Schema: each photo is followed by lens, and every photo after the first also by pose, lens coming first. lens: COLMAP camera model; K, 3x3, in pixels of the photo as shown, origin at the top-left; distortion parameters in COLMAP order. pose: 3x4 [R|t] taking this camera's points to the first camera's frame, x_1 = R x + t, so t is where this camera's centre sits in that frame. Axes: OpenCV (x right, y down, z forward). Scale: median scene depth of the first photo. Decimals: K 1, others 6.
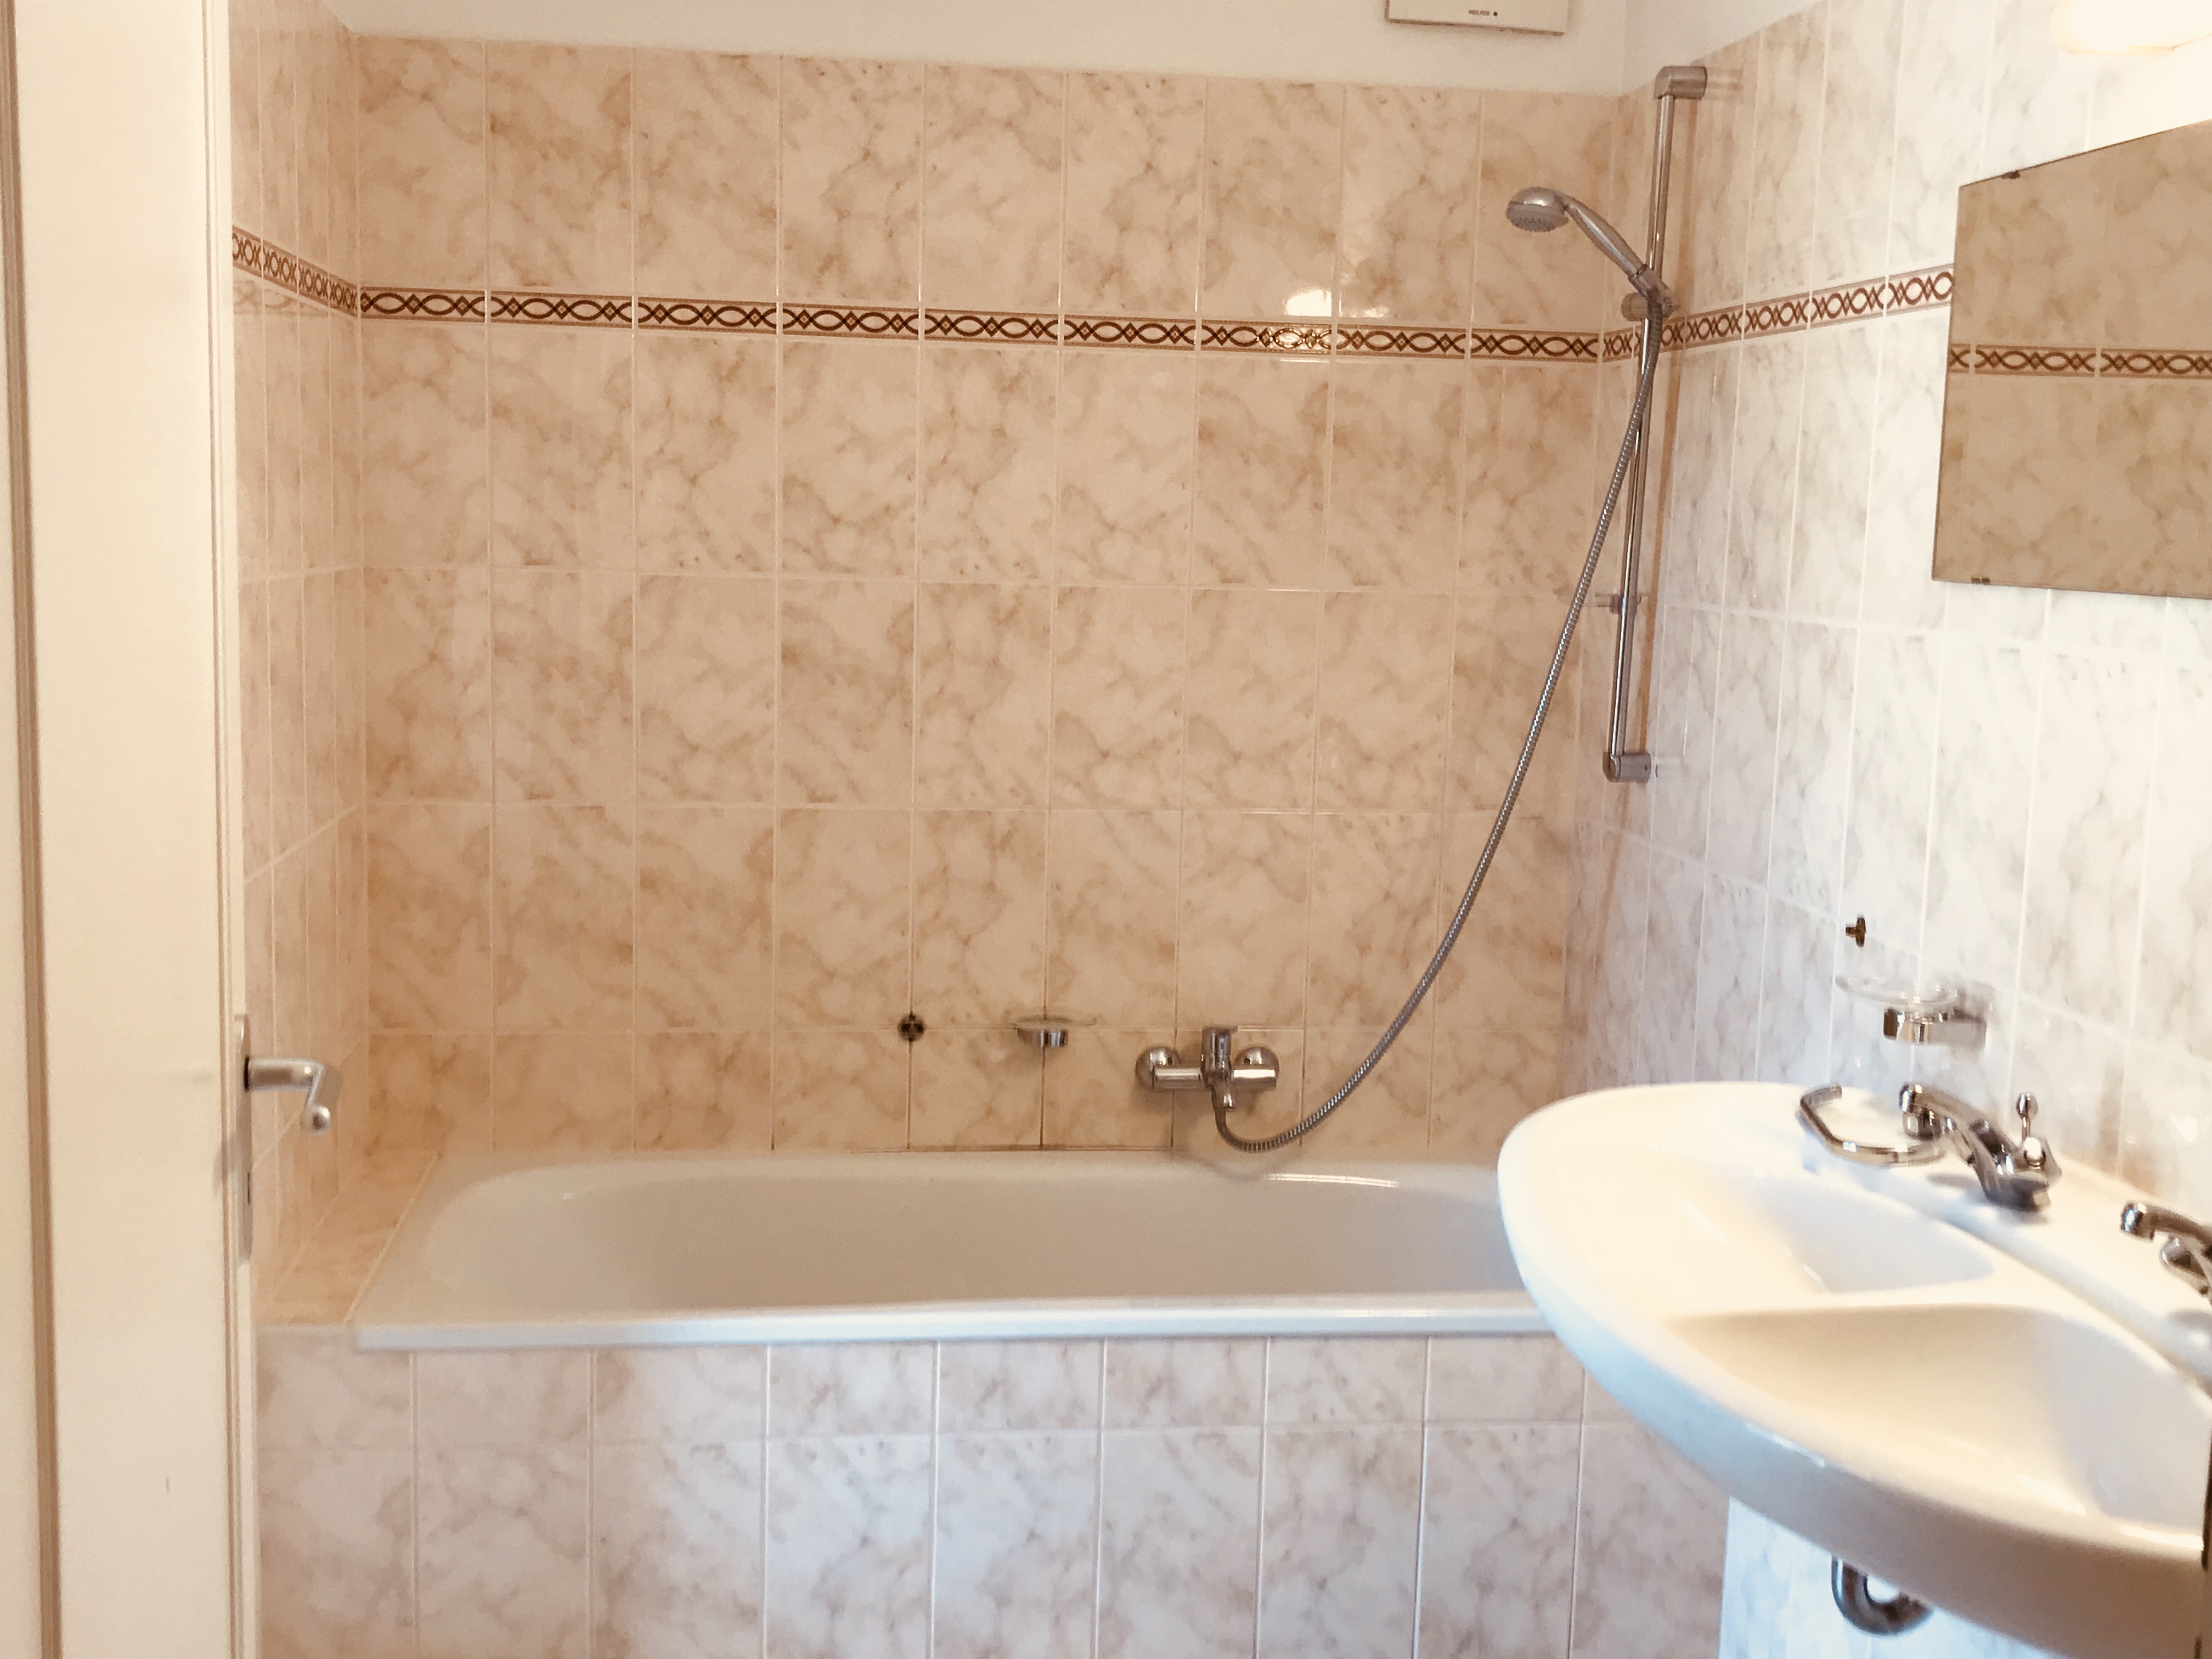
lens RADIAL K [[2406.0, 0, 1103.4], [0, 2406.0, 834.2], [0, 0, 1]] dist [0.009794, 0.000000]
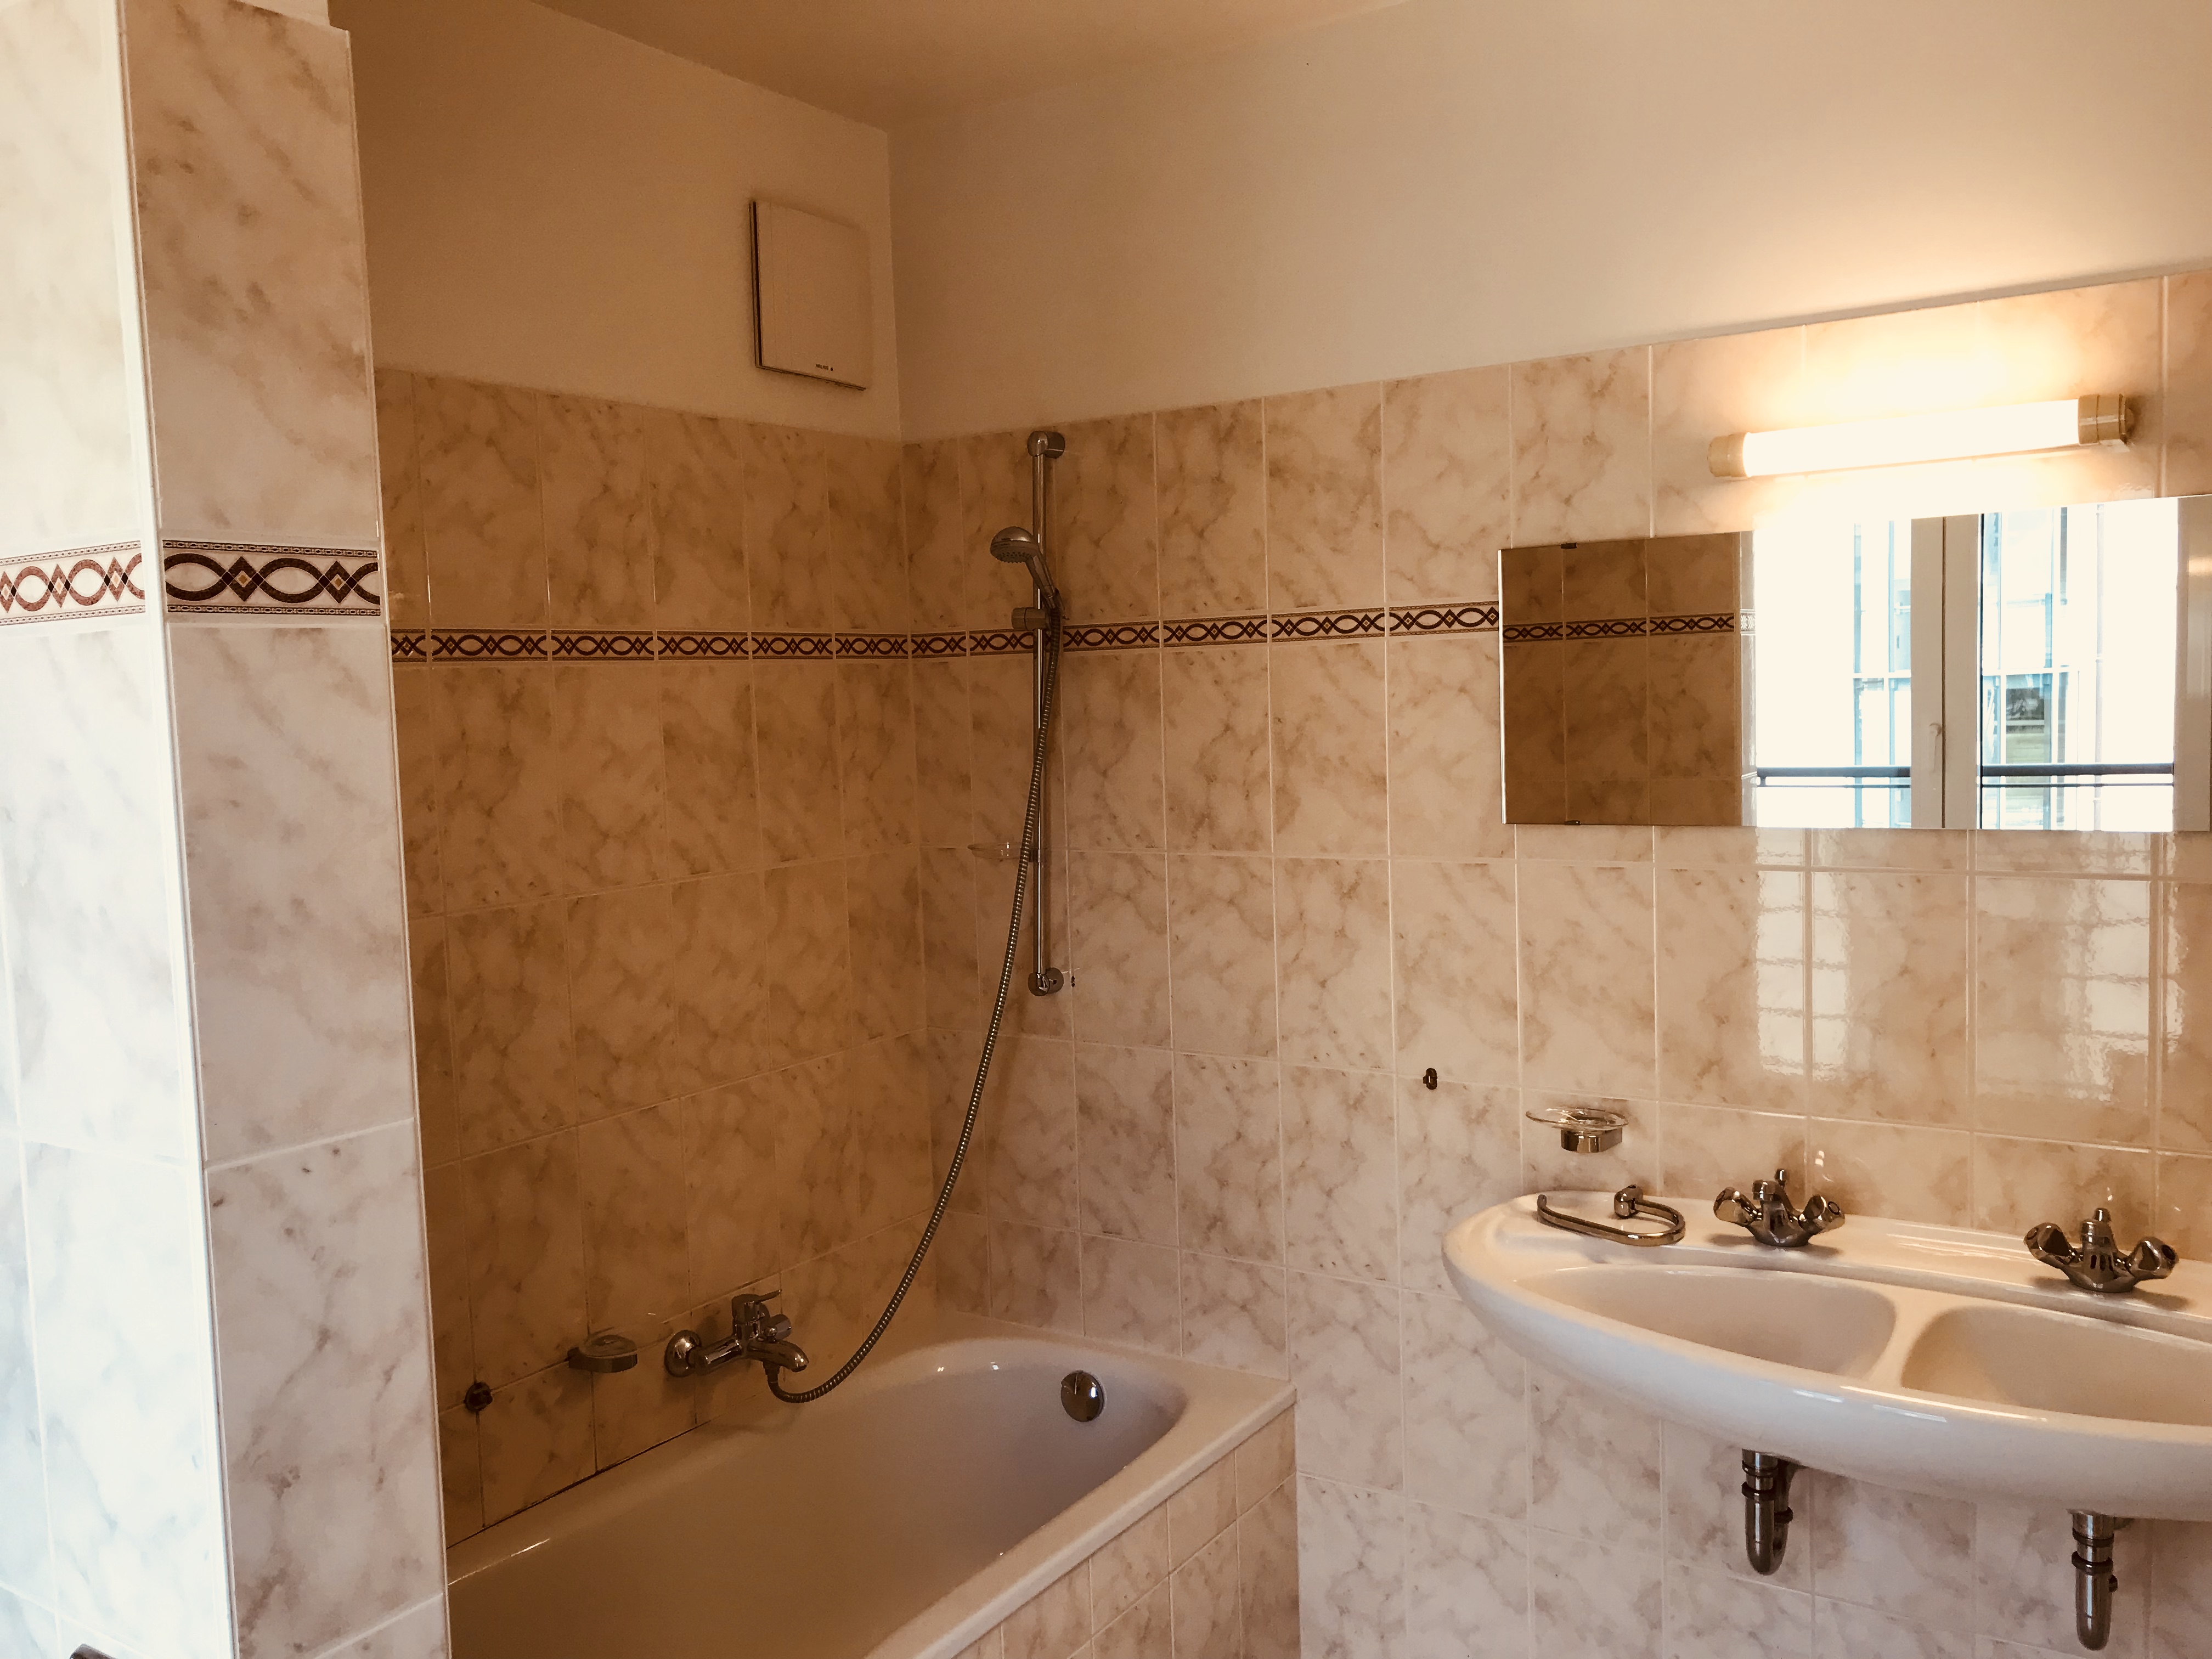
lens RADIAL K [[1809.9, 0, 1112.8], [0, 1809.9, 781.7], [0, 0, 1]] dist [0.037080, -0.059510]
pose [[0.638545, -0.087073, 0.764643, -0.442132], [0.151007, 0.988440, -0.013547, -0.107643], [-0.754624, 0.124117, 0.644312, 0.345155]]
